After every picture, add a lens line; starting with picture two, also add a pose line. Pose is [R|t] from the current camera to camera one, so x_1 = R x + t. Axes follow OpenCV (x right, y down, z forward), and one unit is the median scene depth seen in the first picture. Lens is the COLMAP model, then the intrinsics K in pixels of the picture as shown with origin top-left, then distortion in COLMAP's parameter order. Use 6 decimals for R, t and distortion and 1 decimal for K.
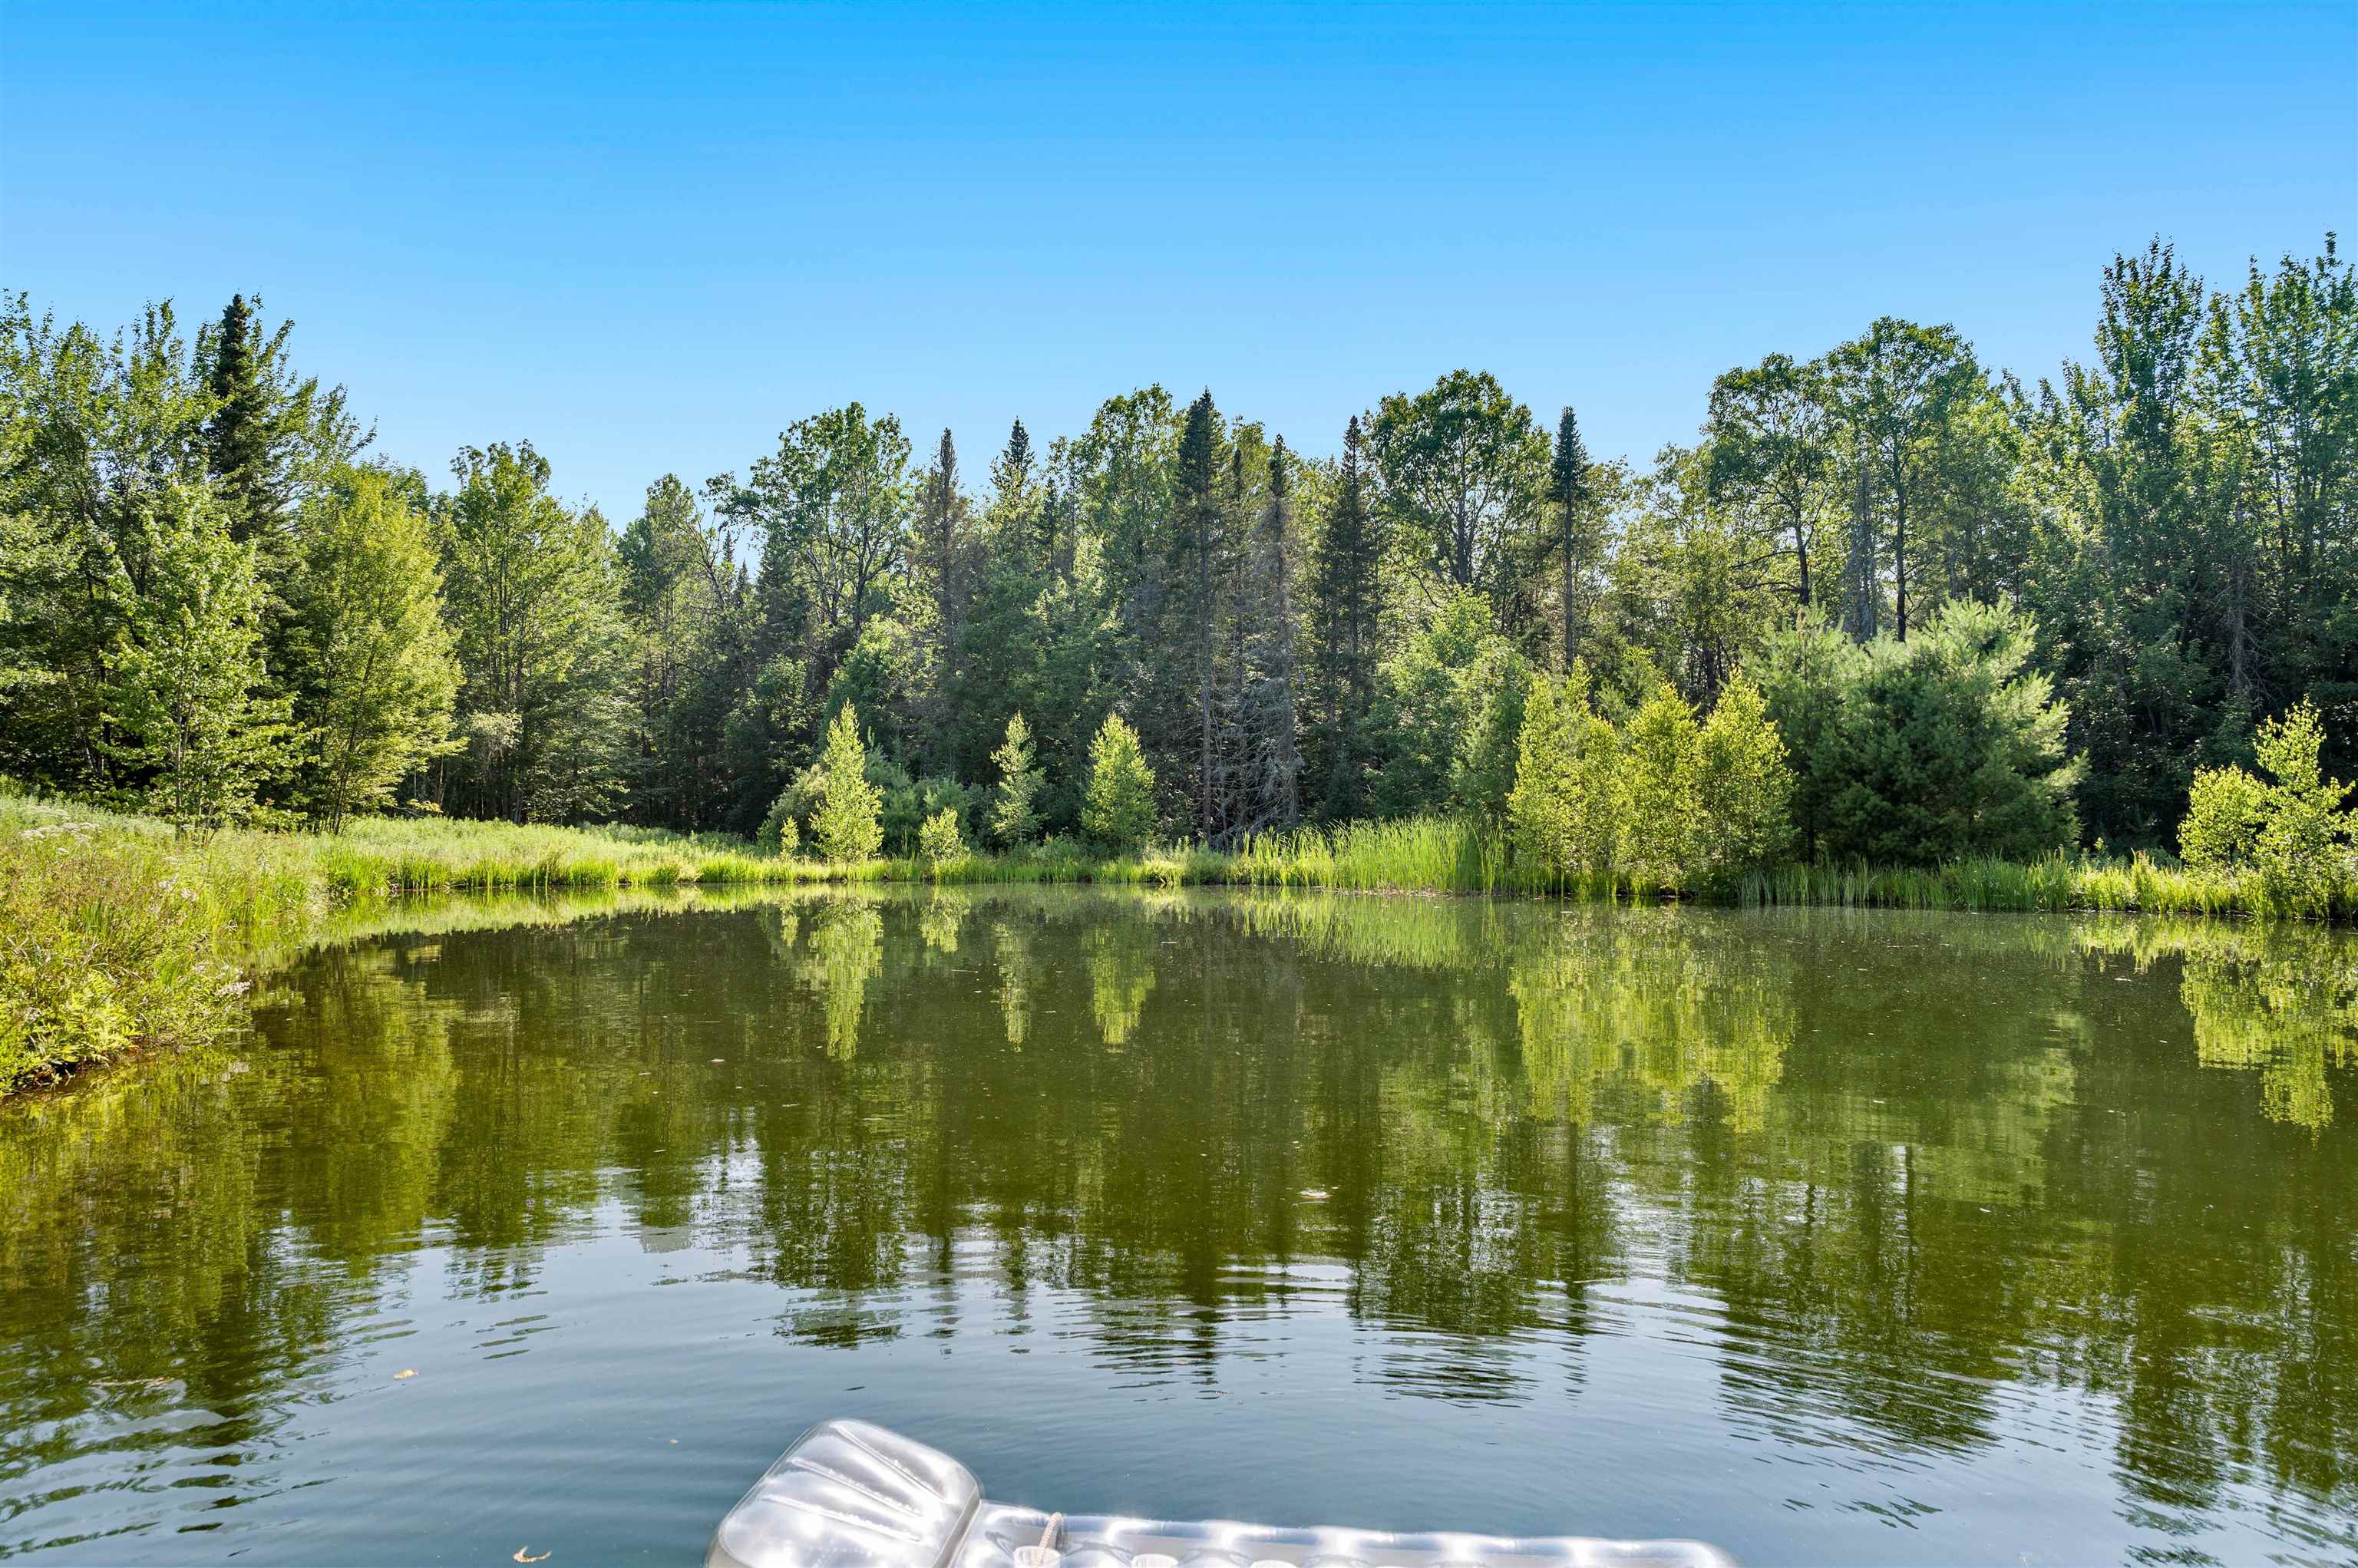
lens RADIAL K [[1589.3, 0, 1174.1], [0, 1589.3, 782.7], [0, 0, 1]] dist [0.000261, -0.000680]
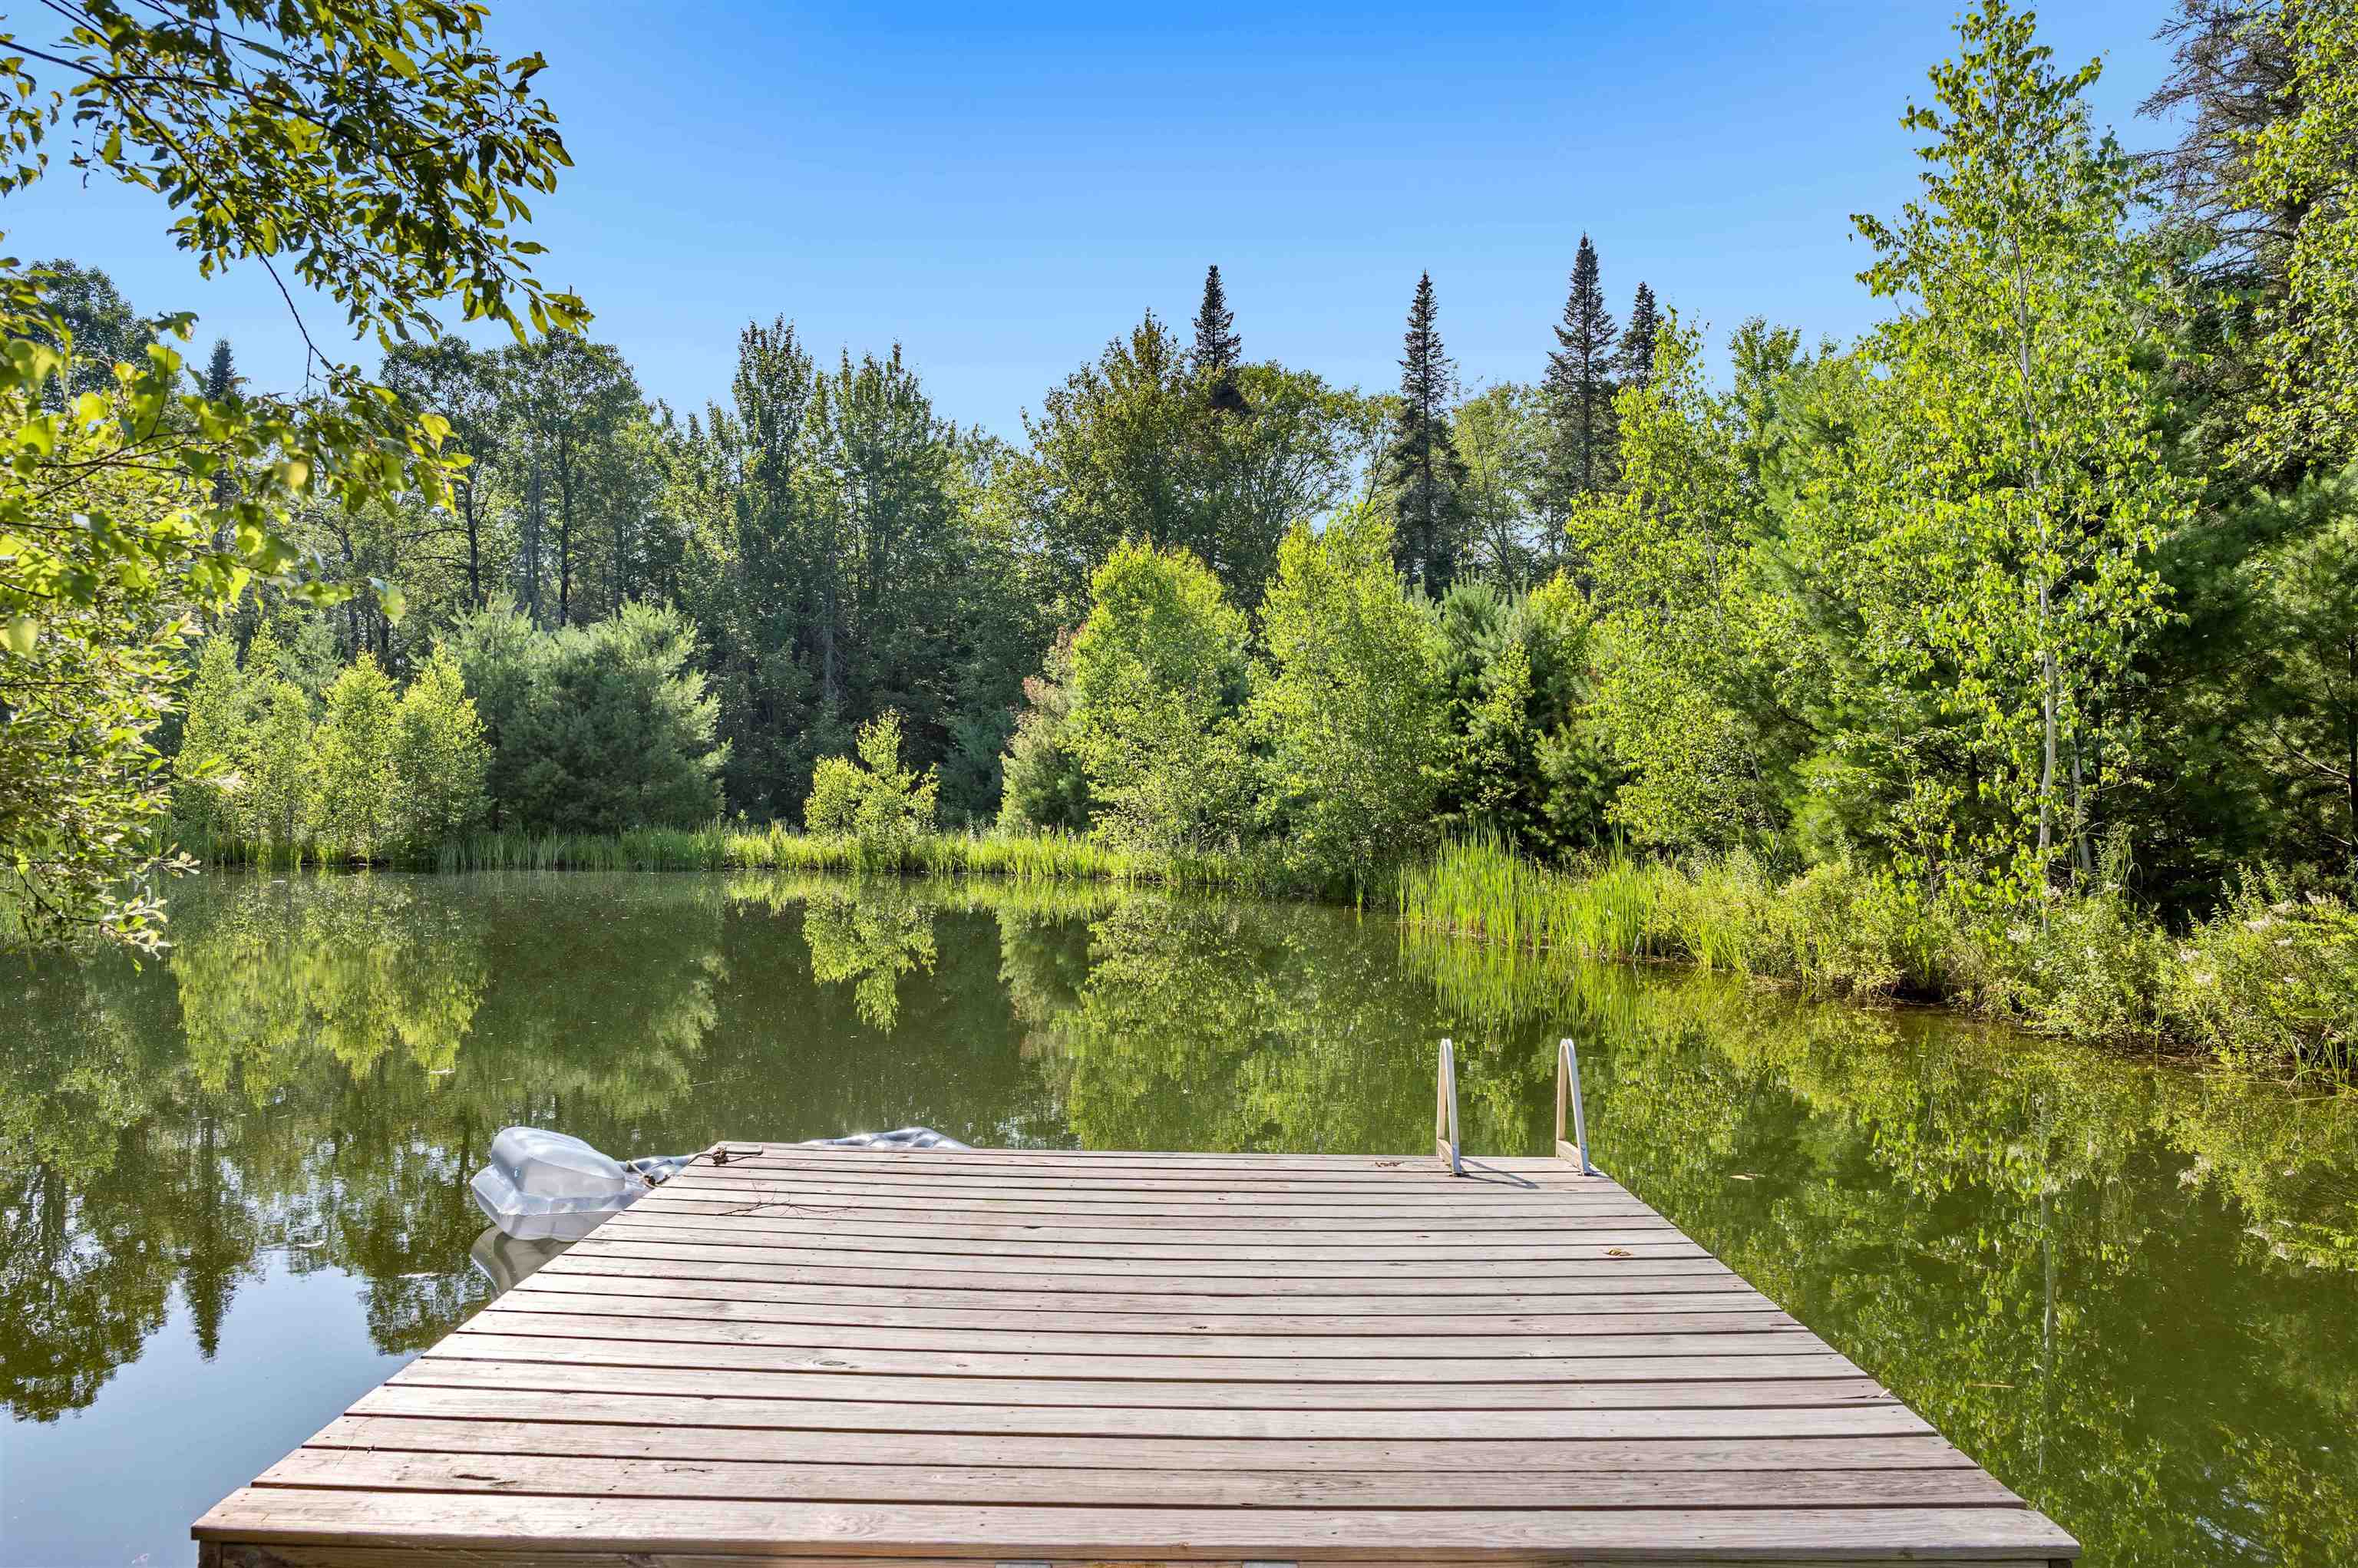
lens RADIAL K [[1589.3, 0, 1180.3], [0, 1589.3, 790.1], [0, 0, 1]] dist [0.000261, -0.000680]
pose [[0.668287, 0.014794, 0.743757, -0.091891], [-0.034810, 0.999329, 0.011400, -0.005462], [-0.743089, -0.033509, 0.668353, -0.064148]]
